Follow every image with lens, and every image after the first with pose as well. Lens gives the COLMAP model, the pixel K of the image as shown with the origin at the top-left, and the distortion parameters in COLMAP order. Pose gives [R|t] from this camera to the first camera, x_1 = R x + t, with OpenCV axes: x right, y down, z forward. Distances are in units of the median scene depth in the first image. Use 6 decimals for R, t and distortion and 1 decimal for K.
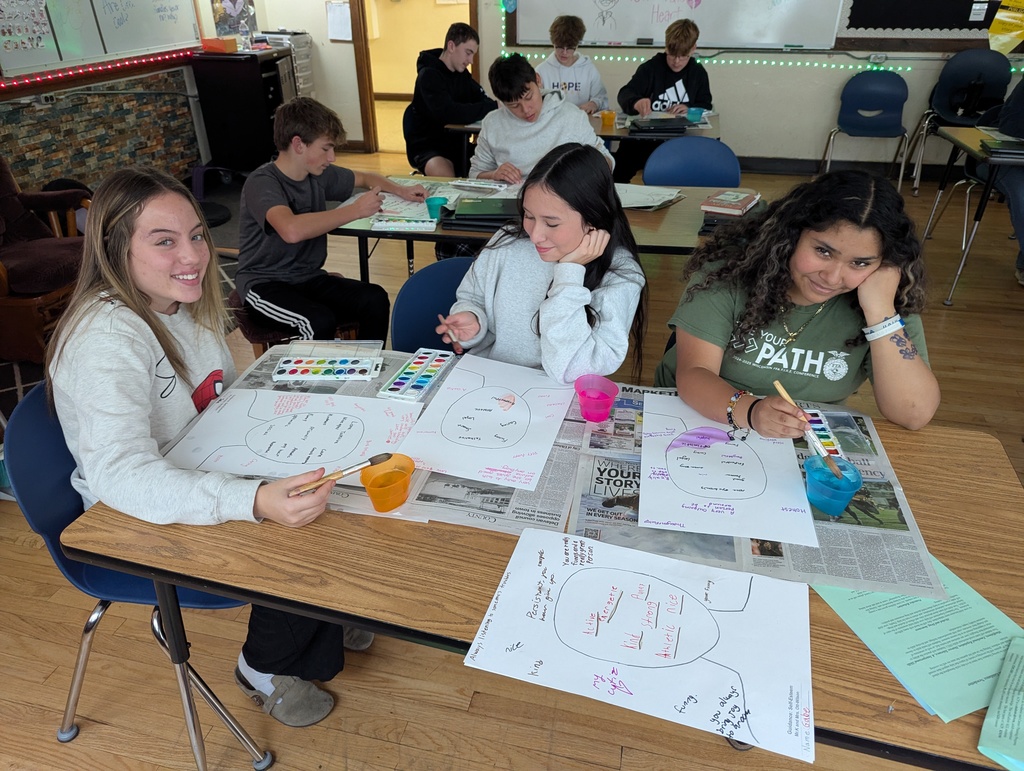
lens RADIAL K [[732.9, 0, 511.5], [0, 732.9, 382.2], [0, 0, 1]] dist [0.053876, -0.008009]
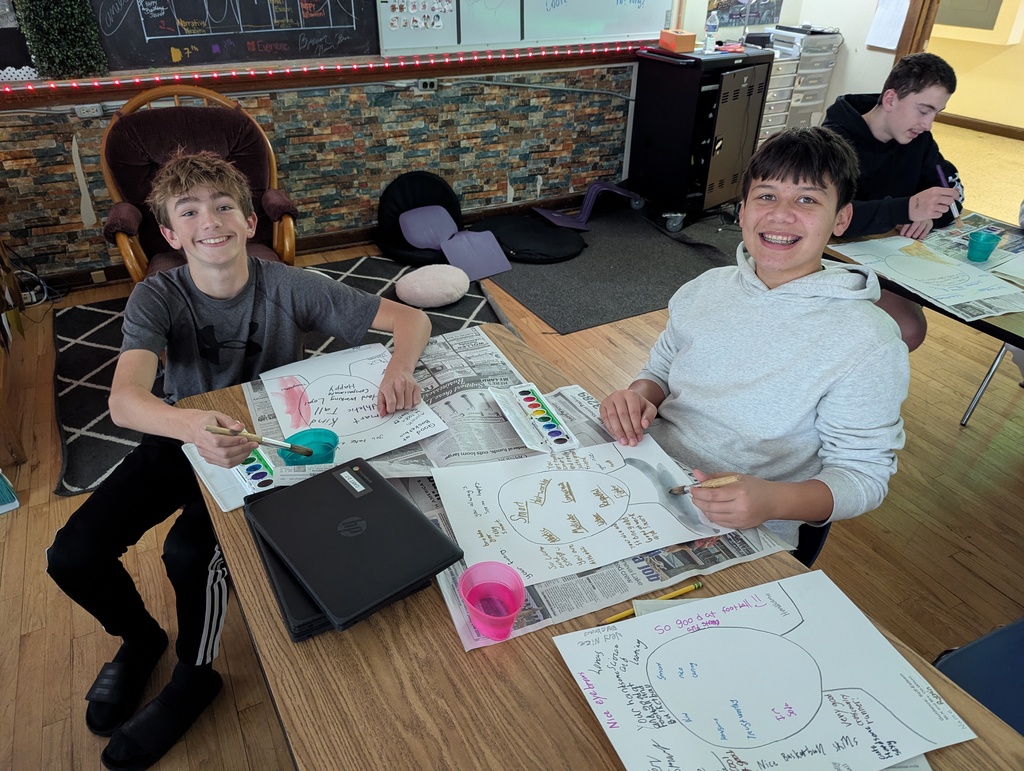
lens RADIAL K [[732.9, 0, 512.4], [0, 732.9, 390.7], [0, 0, 1]] dist [0.053876, -0.008009]
pose [[0.659022, 0.416435, -0.626317, 0.138968], [-0.391458, 0.900964, 0.187147, -0.224305], [0.642223, 0.121843, 0.756772, 0.390913]]
